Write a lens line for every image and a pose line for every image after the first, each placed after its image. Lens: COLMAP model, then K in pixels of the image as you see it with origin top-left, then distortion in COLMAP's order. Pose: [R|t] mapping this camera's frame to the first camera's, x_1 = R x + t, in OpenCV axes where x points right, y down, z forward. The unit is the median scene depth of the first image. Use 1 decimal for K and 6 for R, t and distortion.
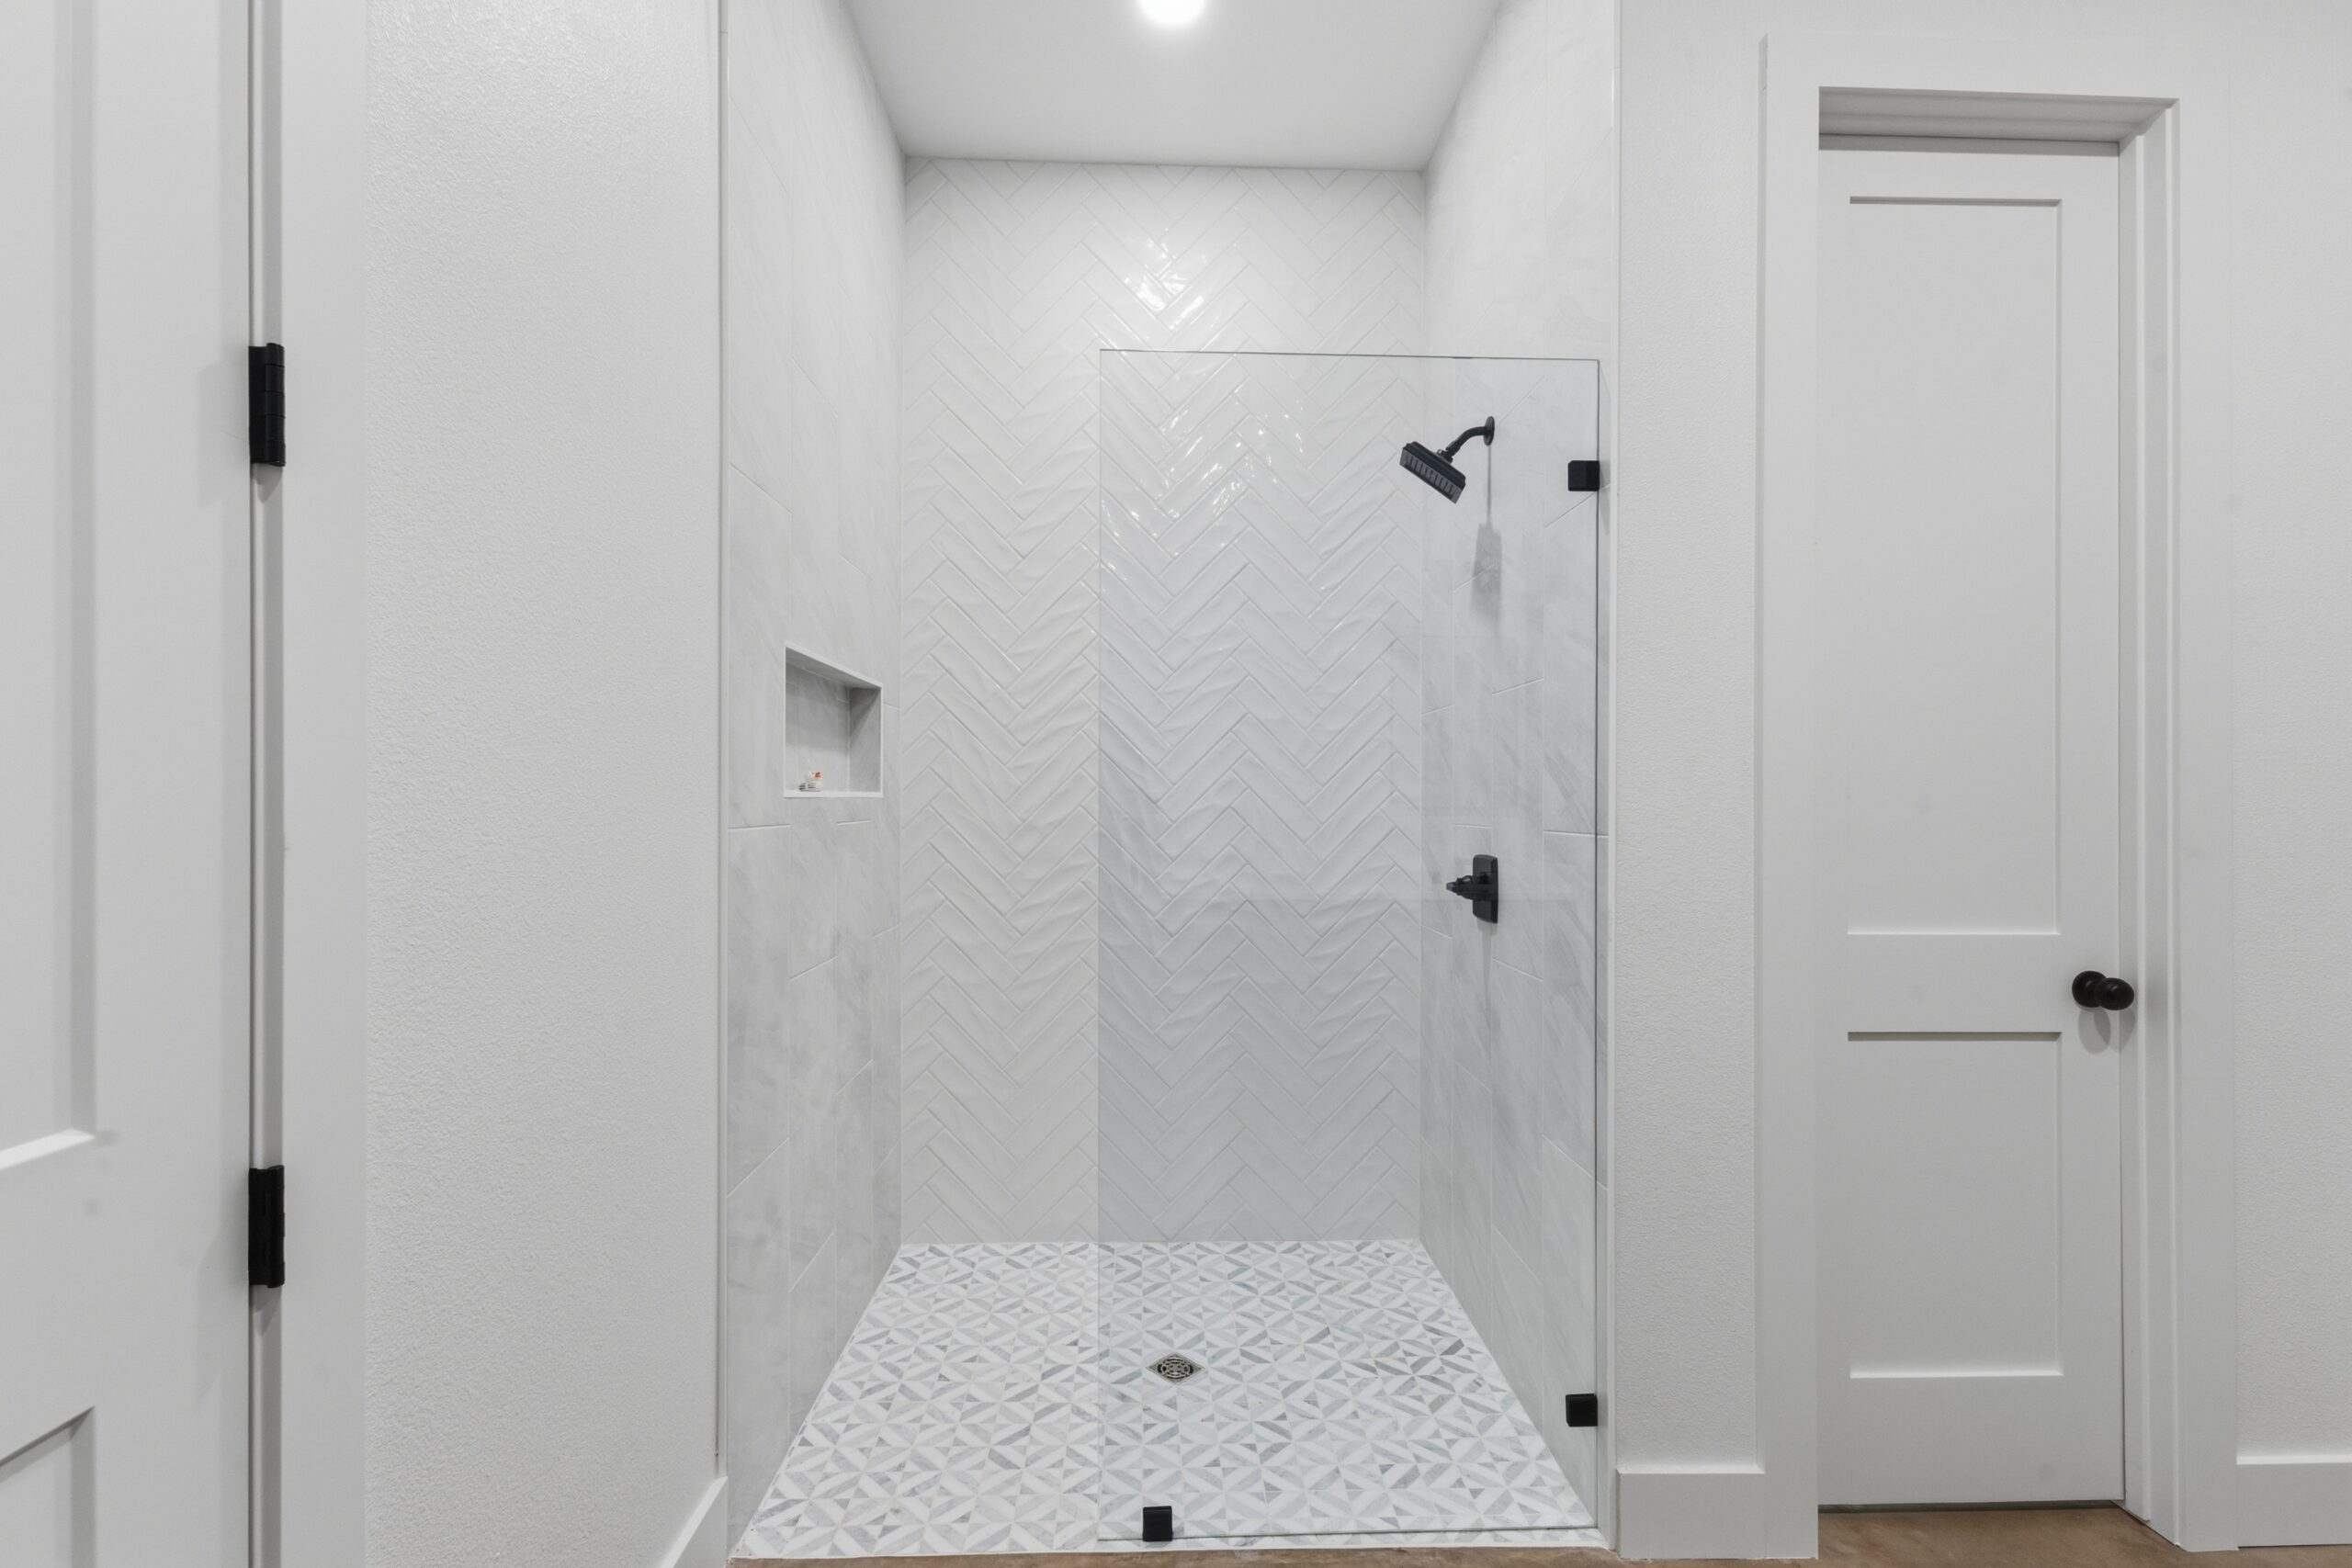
lens RADIAL K [[1041.4, 0, 1175.1], [0, 1041.4, 798.1], [0, 0, 1]] dist [0.022598, -0.004480]
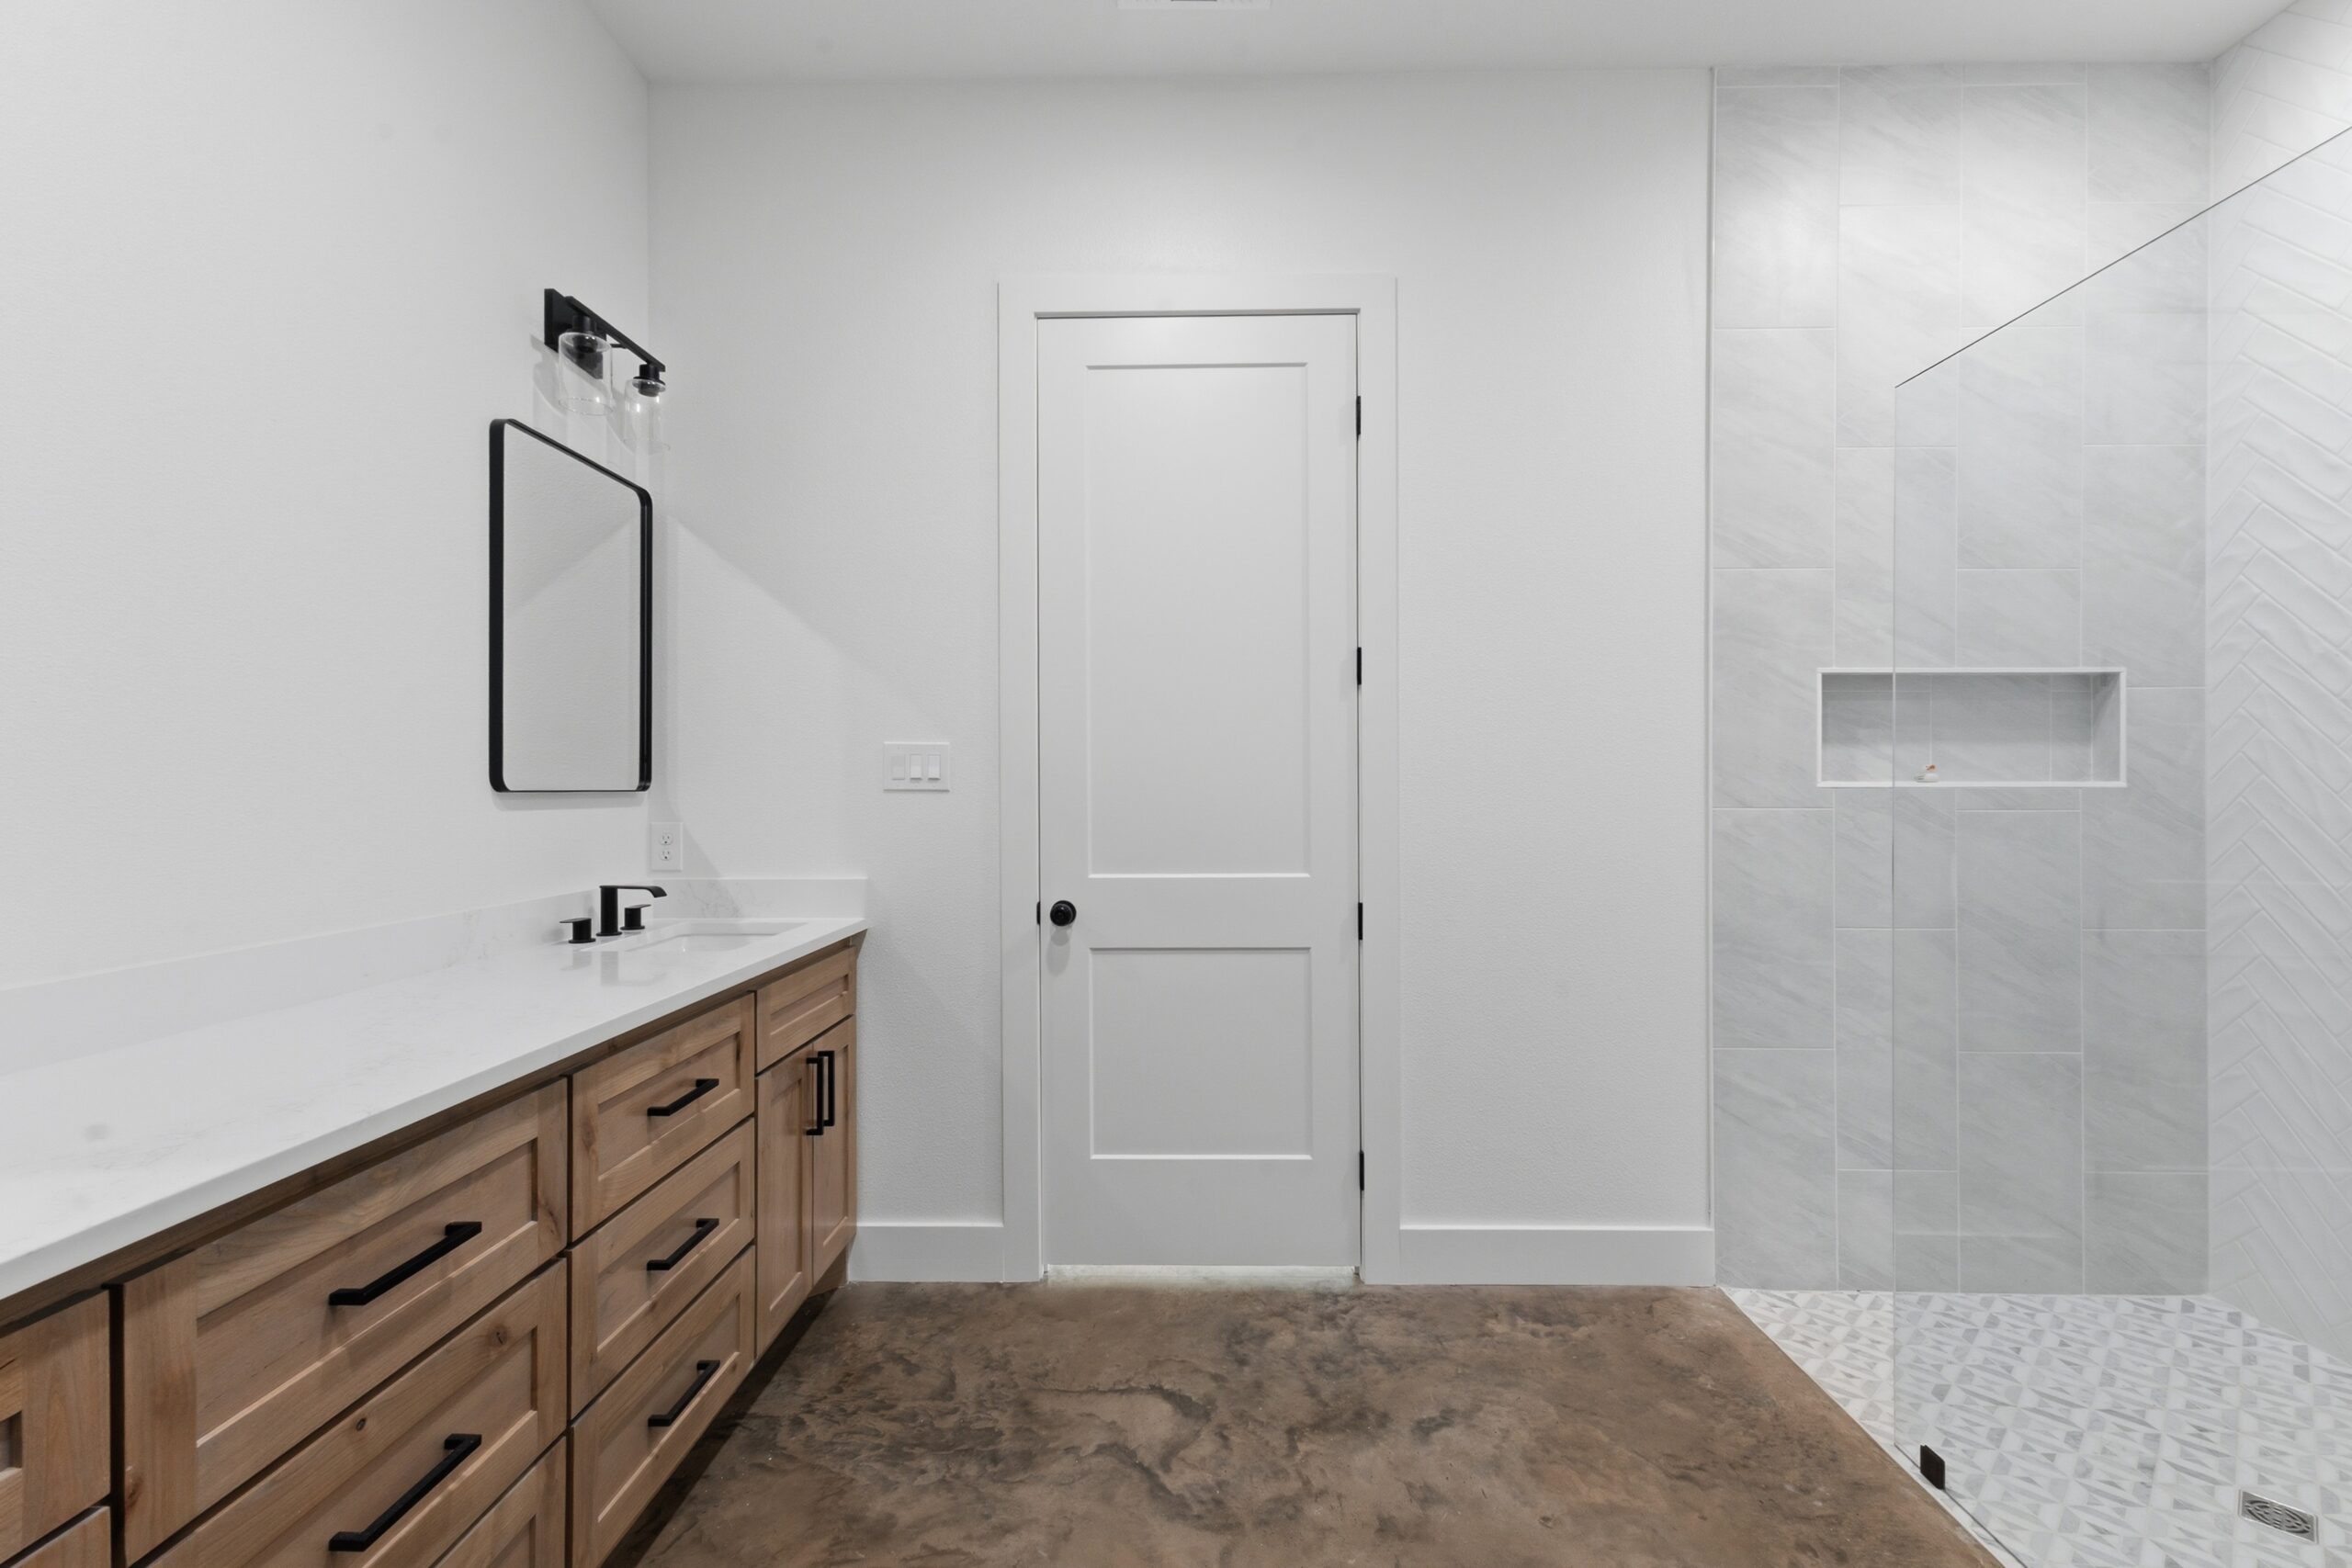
lens RADIAL K [[1041.4, 0, 1174.6], [0, 1041.4, 785.5], [0, 0, 1]] dist [0.022598, -0.004480]
pose [[-0.054780, -0.002913, -0.998494, 0.853929], [-0.001559, 0.999995, -0.002831, 0.002070], [0.998497, 0.001401, -0.054785, 0.225096]]
